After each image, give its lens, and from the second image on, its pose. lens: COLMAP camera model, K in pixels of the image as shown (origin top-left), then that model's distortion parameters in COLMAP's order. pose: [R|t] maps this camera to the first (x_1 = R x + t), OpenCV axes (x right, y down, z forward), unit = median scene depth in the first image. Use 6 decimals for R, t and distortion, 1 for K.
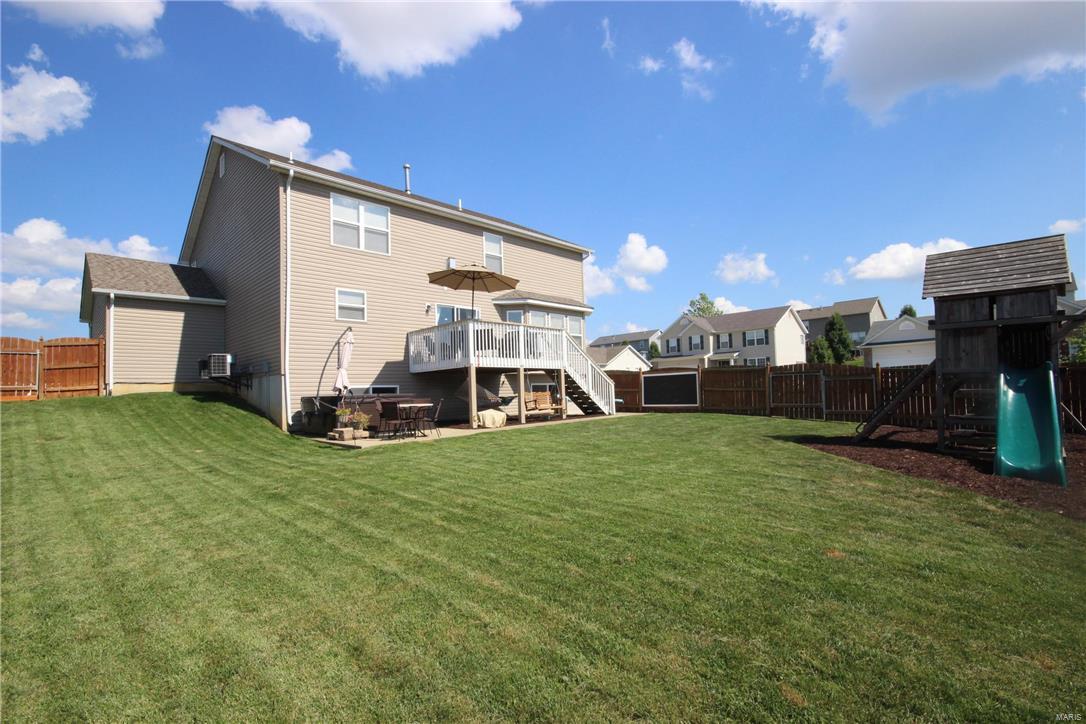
lens RADIAL K [[487.4, 0, 544.6], [0, 487.4, 375.9], [0, 0, 1]] dist [-0.002443, -0.000449]
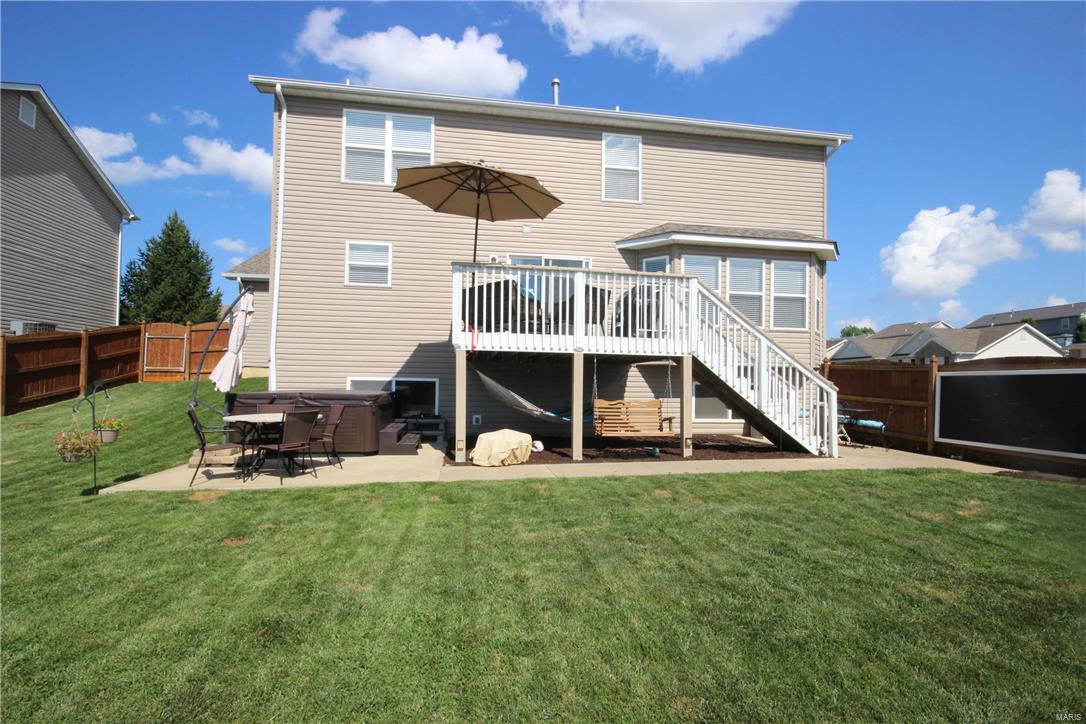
lens RADIAL K [[487.4, 0, 544.6], [0, 487.4, 375.9], [0, 0, 1]] dist [-0.002443, -0.000449]
pose [[0.809127, 0.031171, -0.586807, 0.190995], [-0.018615, 0.999451, 0.027423, -0.004836], [0.587339, -0.011265, 0.809262, 0.468959]]
